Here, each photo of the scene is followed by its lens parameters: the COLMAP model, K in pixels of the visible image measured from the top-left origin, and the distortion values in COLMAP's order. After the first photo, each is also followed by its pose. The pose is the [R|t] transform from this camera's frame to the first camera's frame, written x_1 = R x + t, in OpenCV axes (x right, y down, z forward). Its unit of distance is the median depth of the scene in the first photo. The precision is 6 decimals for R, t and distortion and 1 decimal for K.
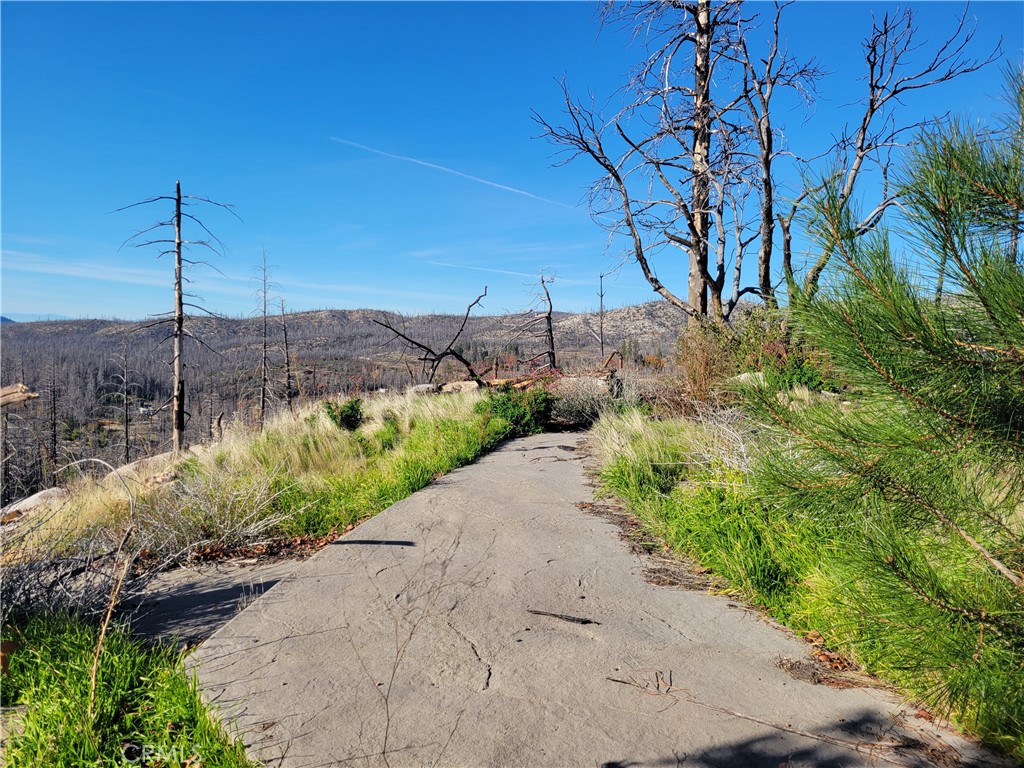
lens RADIAL K [[775.1, 0, 496.8], [0, 775.1, 380.9], [0, 0, 1]] dist [0.054442, -0.043788]
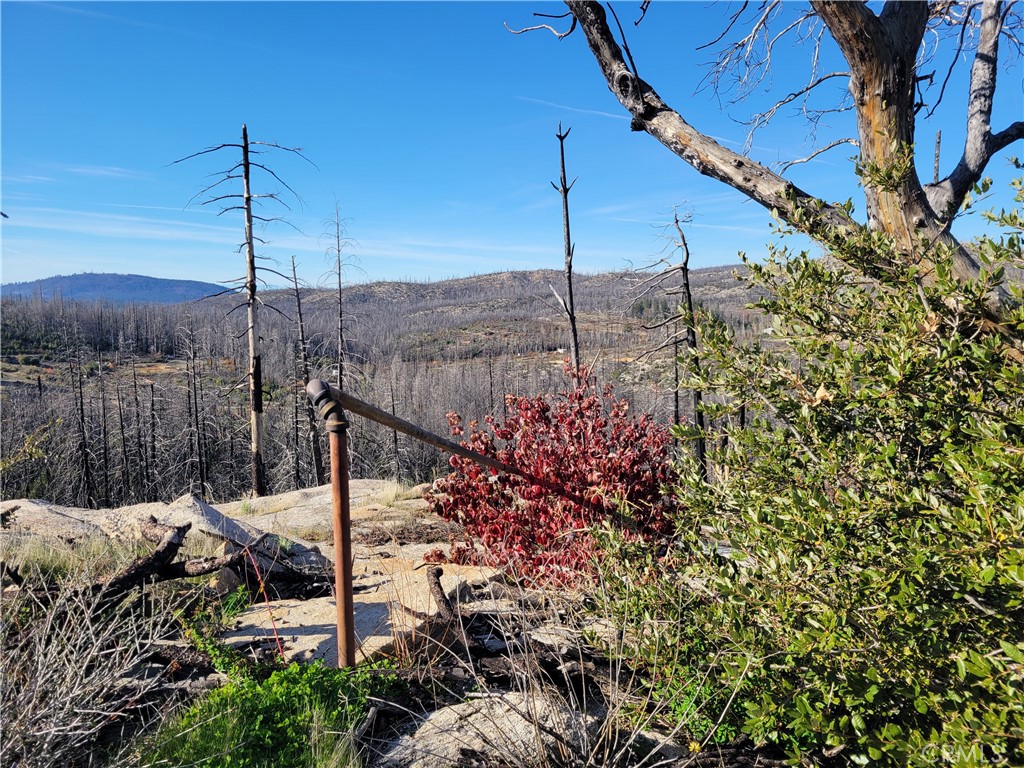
lens RADIAL K [[775.1, 0, 496.8], [0, 775.1, 380.9], [0, 0, 1]] dist [0.054442, -0.043788]
pose [[0.972830, -0.002028, -0.231512, 0.063479], [0.014157, 0.998611, 0.050742, -0.012846], [0.231087, -0.052641, 0.971508, 0.207947]]
